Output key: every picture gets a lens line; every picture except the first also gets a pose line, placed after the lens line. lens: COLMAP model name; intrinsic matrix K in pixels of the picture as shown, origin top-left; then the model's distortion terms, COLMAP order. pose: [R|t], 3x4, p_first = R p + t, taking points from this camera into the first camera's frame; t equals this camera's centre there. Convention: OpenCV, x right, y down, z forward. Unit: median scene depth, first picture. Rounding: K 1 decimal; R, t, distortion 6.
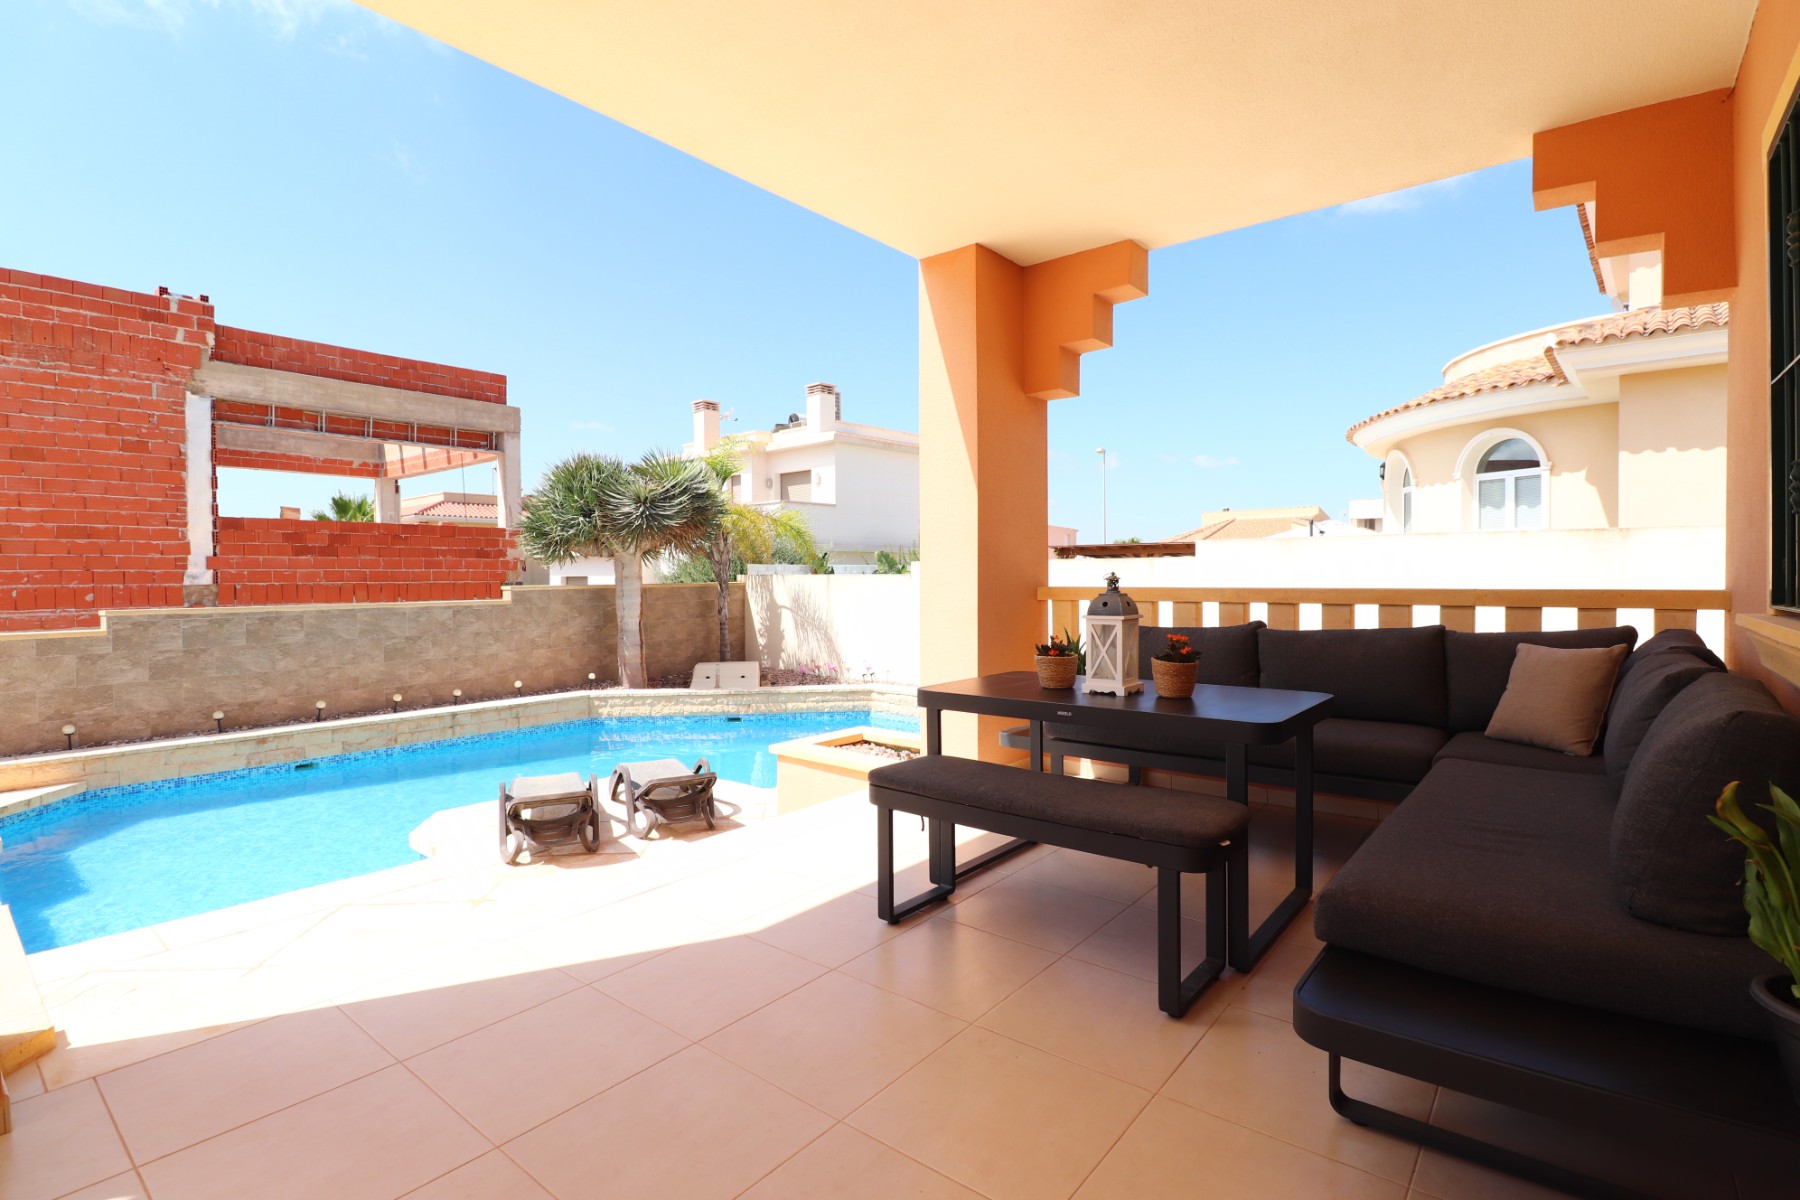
lens RADIAL K [[839.9, 0, 906.2], [0, 839.9, 590.7], [0, 0, 1]] dist [0.001579, -0.013480]
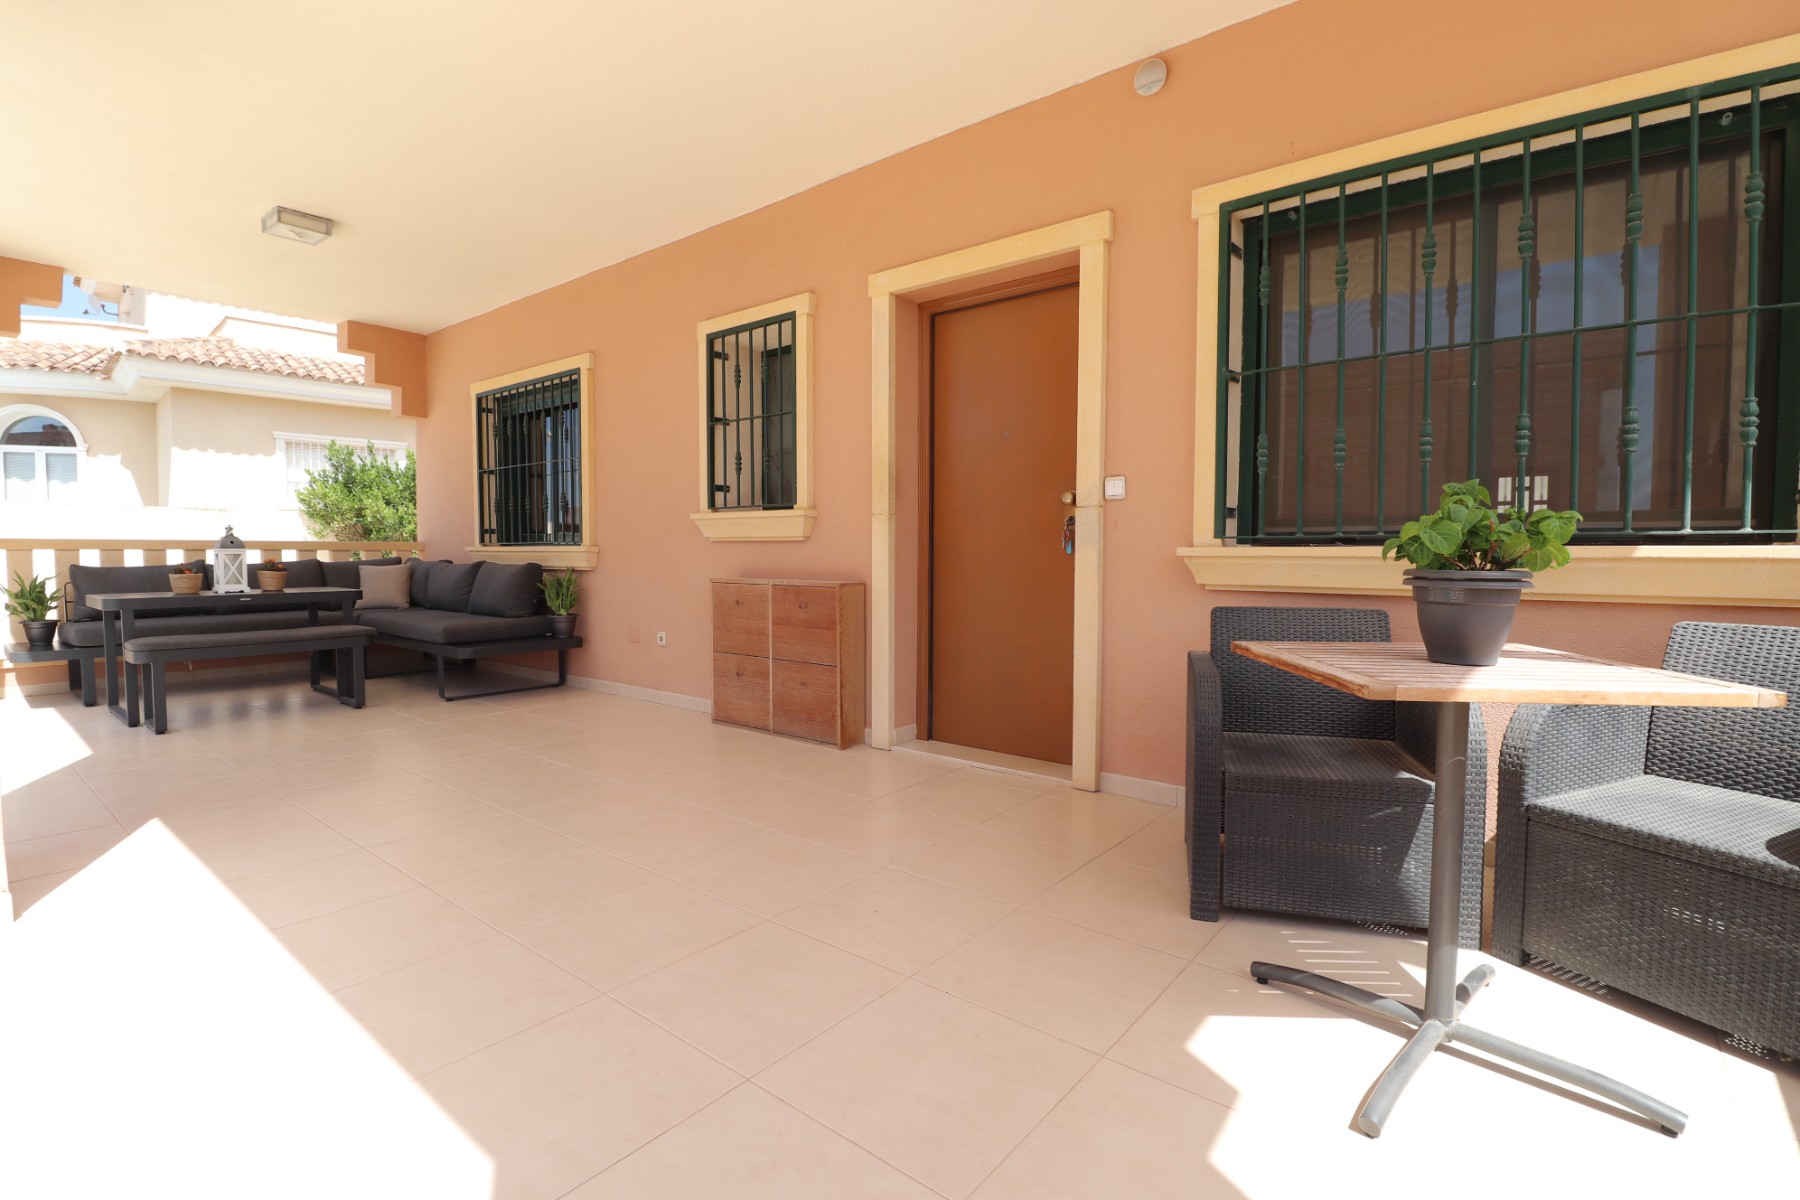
lens RADIAL K [[828.7, 0, 911.2], [0, 828.7, 585.6], [0, 0, 1]] dist [0.000559, -0.011039]
pose [[-0.005747, -0.036606, 0.999313, -0.344007], [0.017442, 0.999174, 0.036701, 0.015206], [-0.999831, 0.017640, -0.005104, -0.097548]]
